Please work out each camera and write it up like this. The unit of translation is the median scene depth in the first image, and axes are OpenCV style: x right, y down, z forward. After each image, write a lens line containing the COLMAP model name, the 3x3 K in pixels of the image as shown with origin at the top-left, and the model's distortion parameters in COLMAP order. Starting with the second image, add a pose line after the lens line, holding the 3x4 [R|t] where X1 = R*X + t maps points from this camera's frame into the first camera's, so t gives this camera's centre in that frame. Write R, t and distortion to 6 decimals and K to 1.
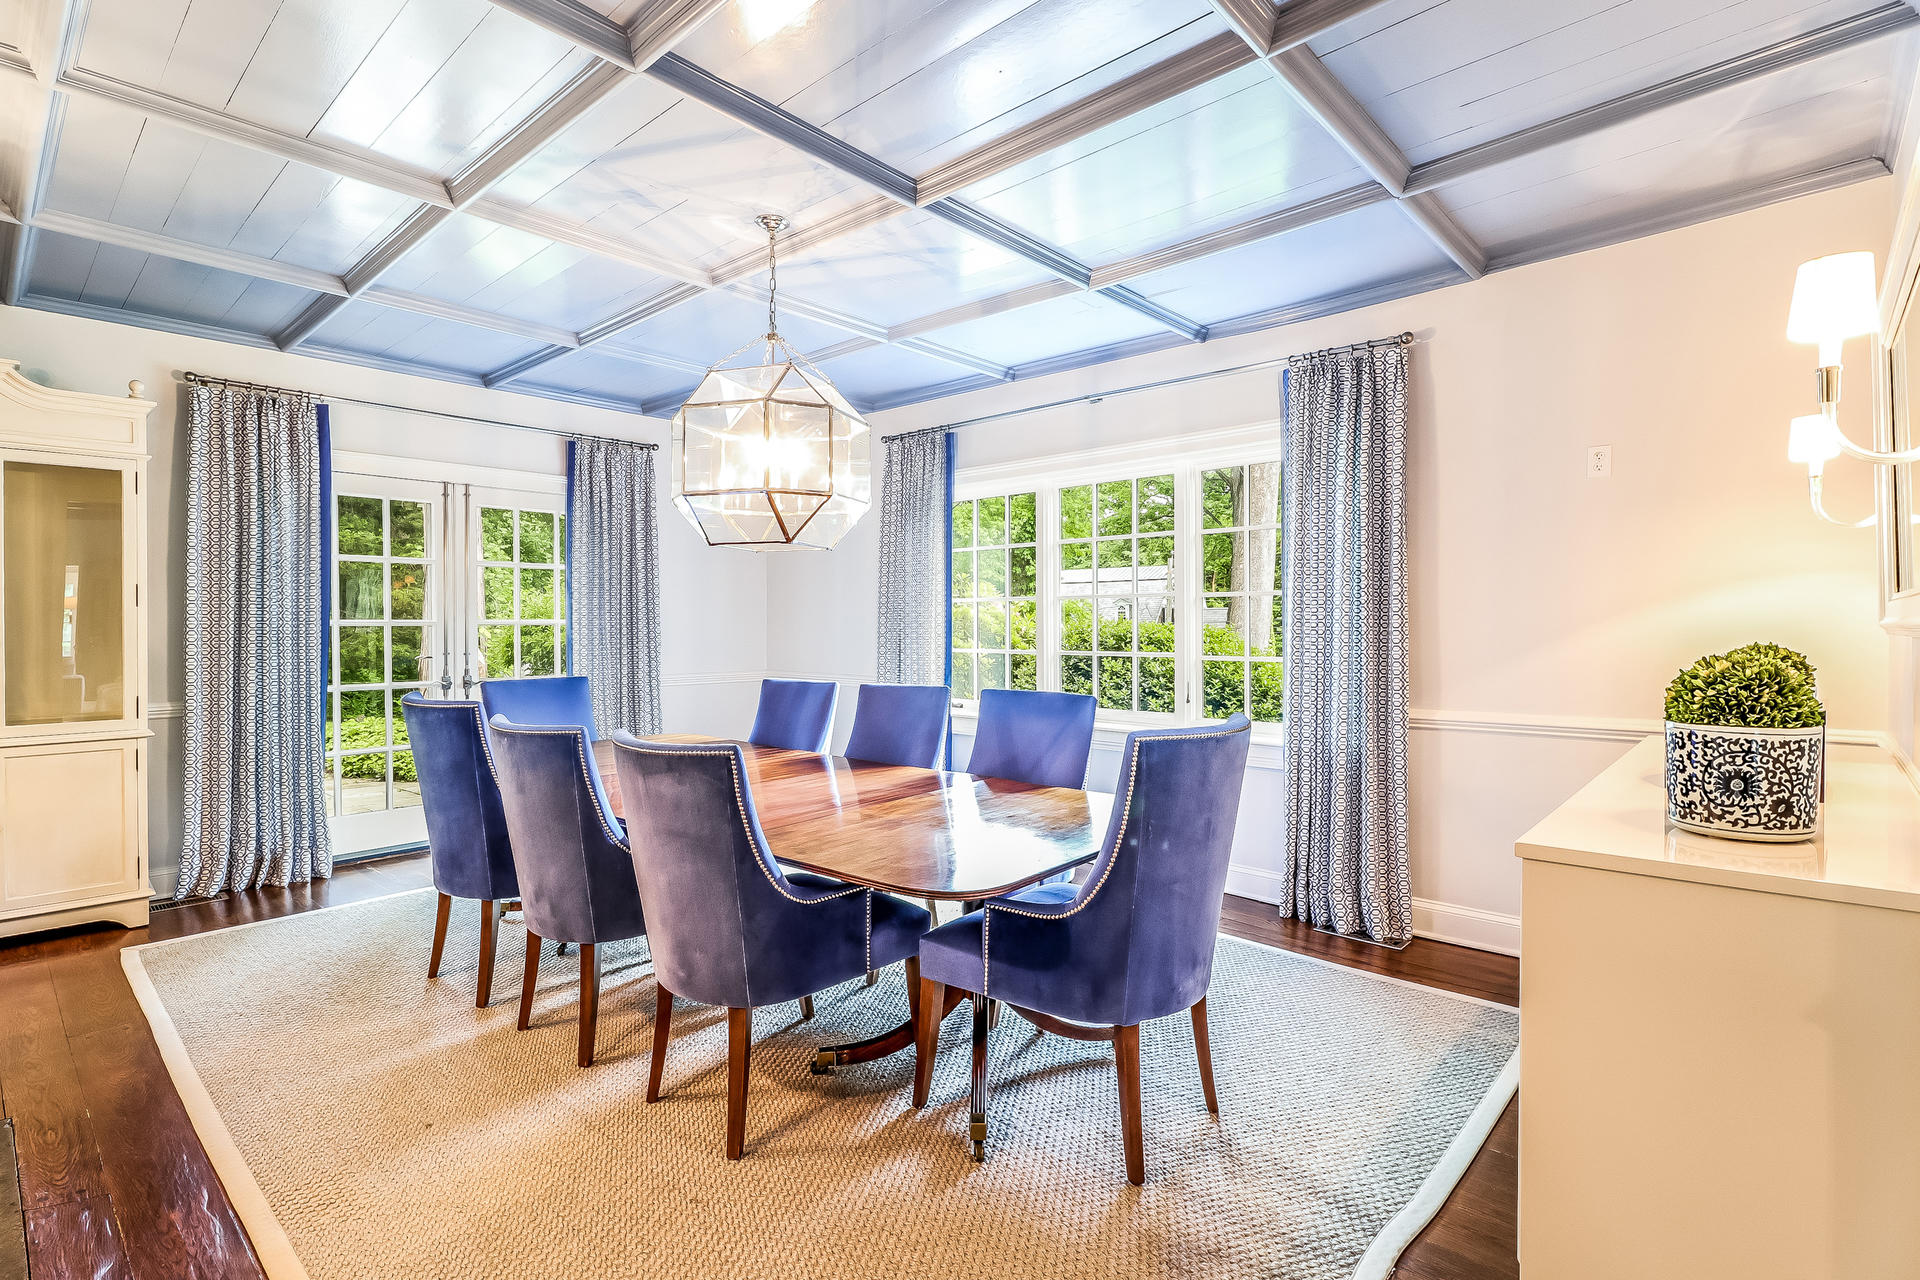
lens RADIAL K [[899.4, 0, 961.6], [0, 899.4, 633.8], [0, 0, 1]] dist [0.001705, -0.000313]
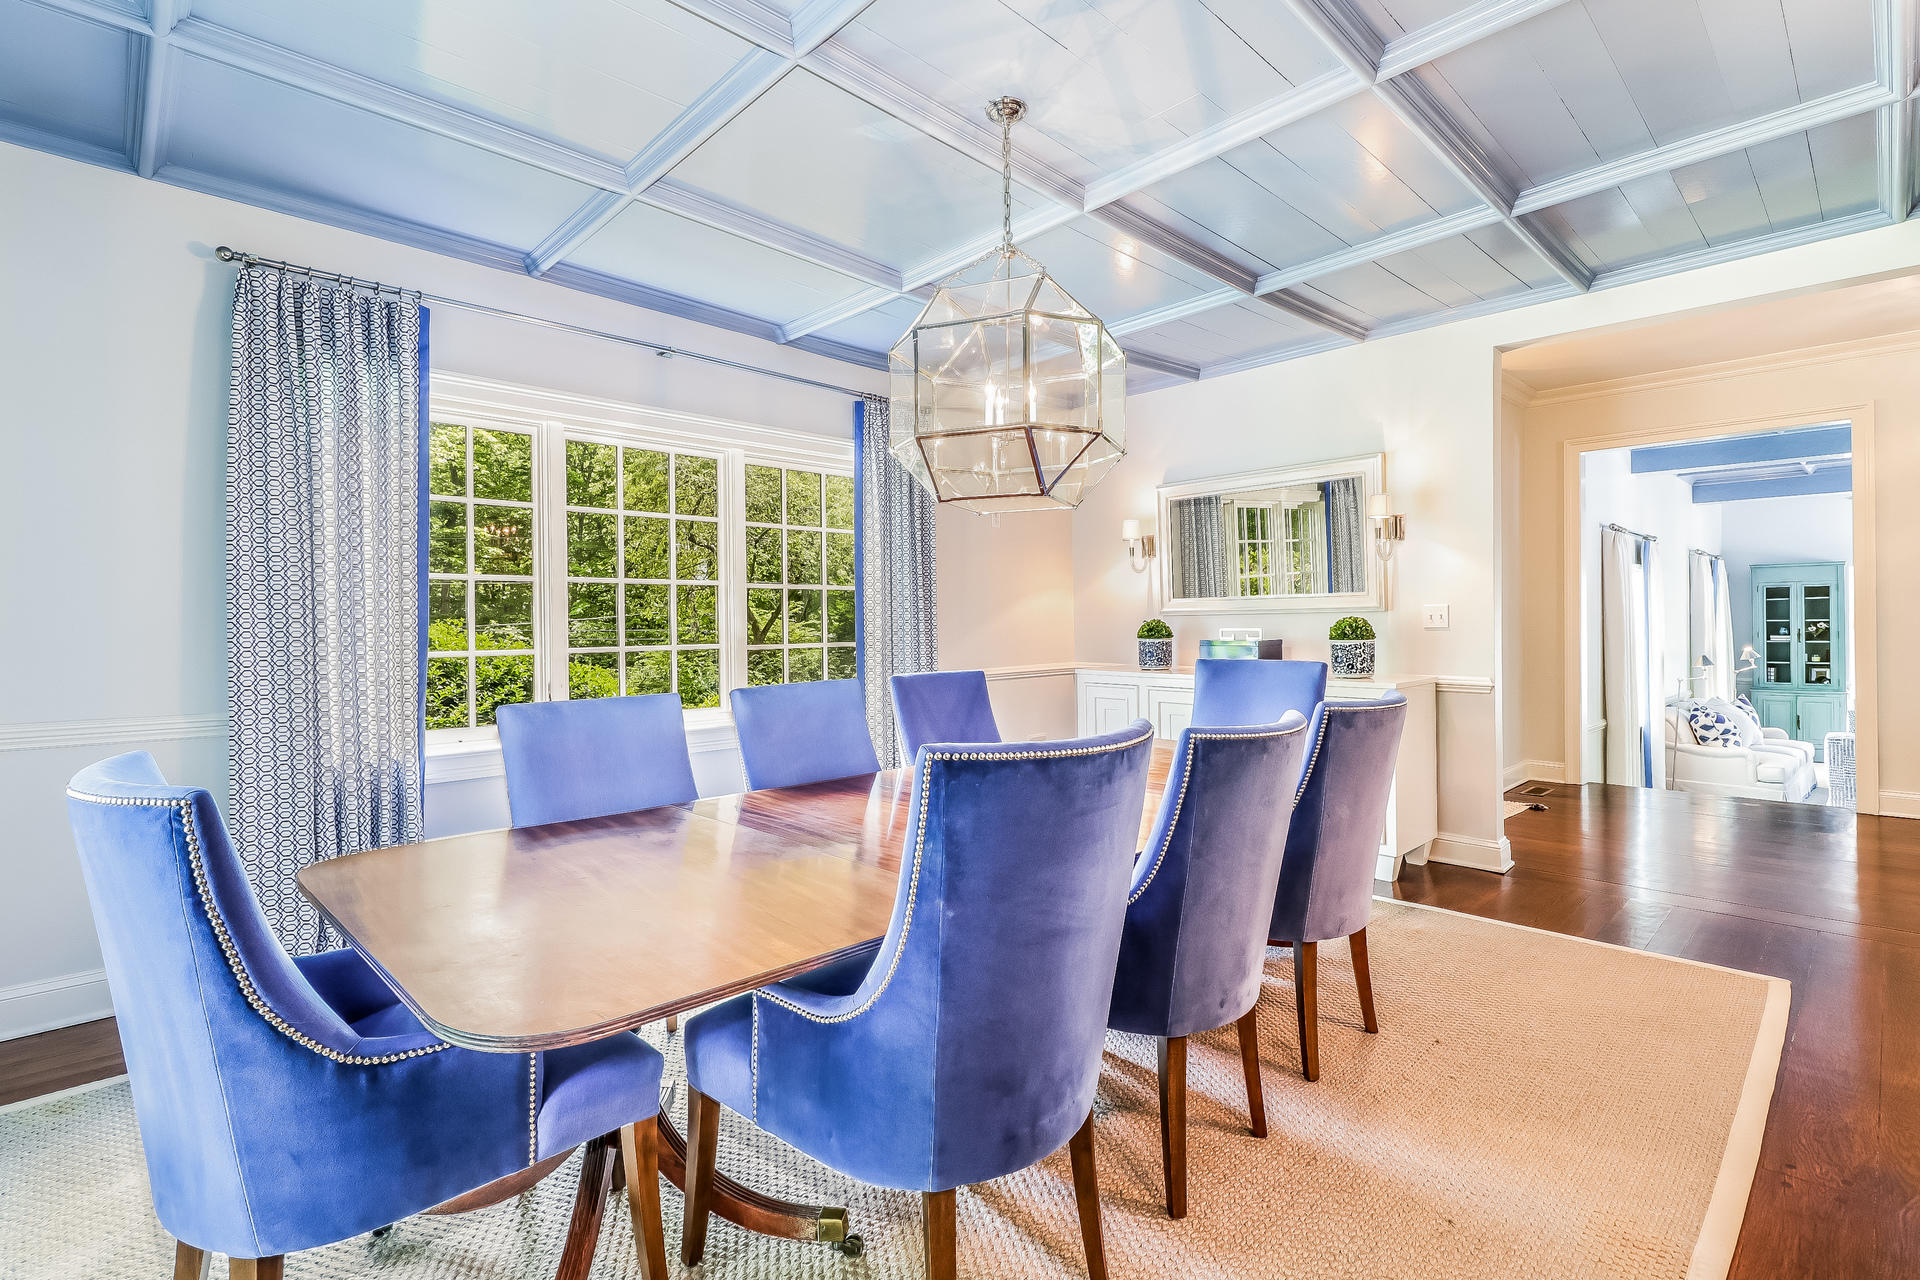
lens RADIAL K [[899.4, 0, 955.8], [0, 899.4, 630.6], [0, 0, 1]] dist [0.001705, -0.000313]
pose [[0.053074, -0.009662, 0.998544, -0.862189], [0.021501, 0.999732, 0.008531, 0.006096], [-0.998359, 0.021017, 0.053267, 0.832716]]
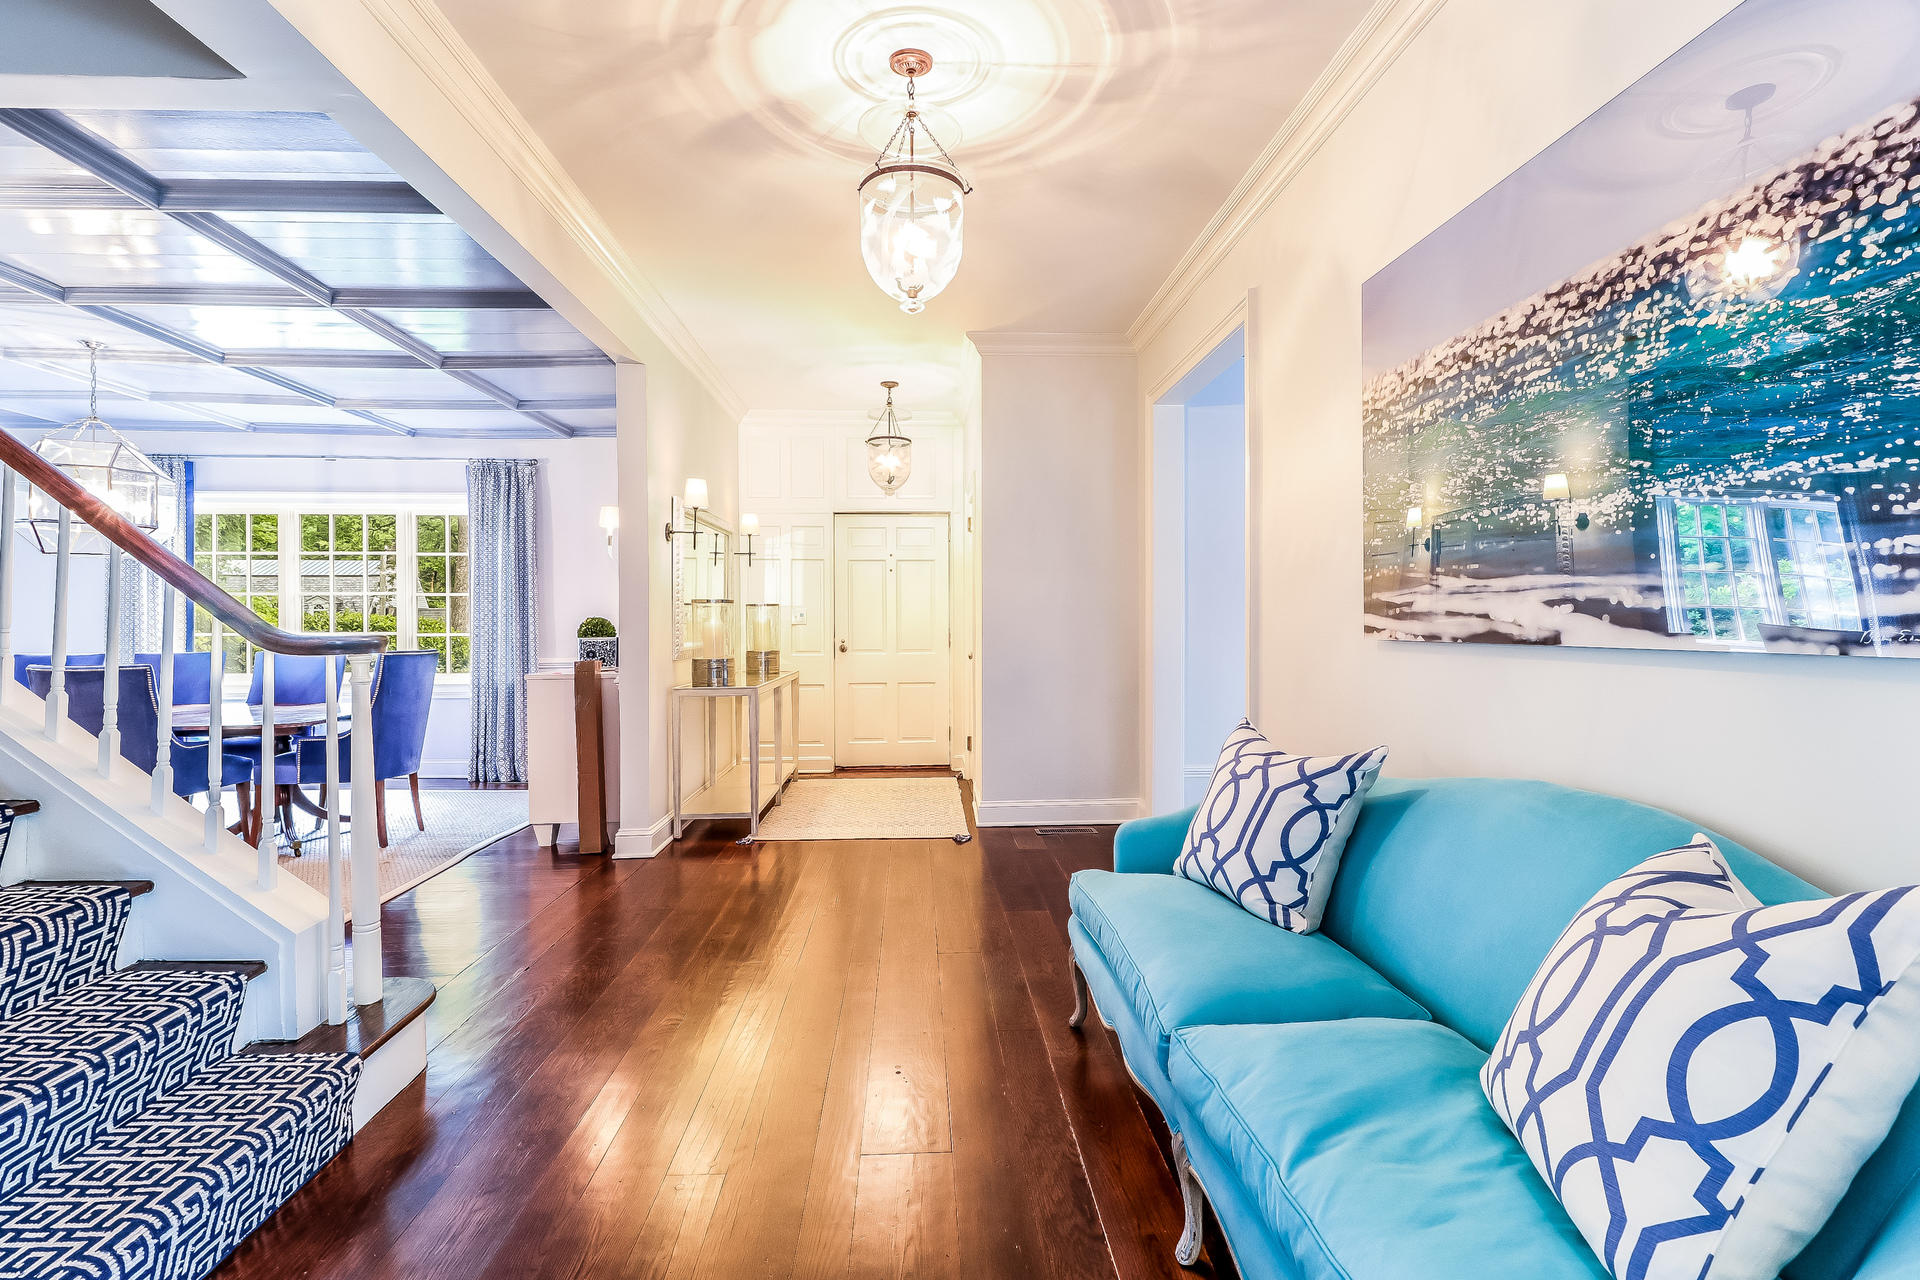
lens RADIAL K [[899.4, 0, 956.0], [0, 899.4, 638.9], [0, 0, 1]] dist [0.001705, -0.000313]
pose [[0.698146, -0.011186, 0.715868, -0.235238], [0.008945, 0.999936, 0.006902, 0.037384], [-0.715900, 0.001585, 0.698201, -0.914850]]
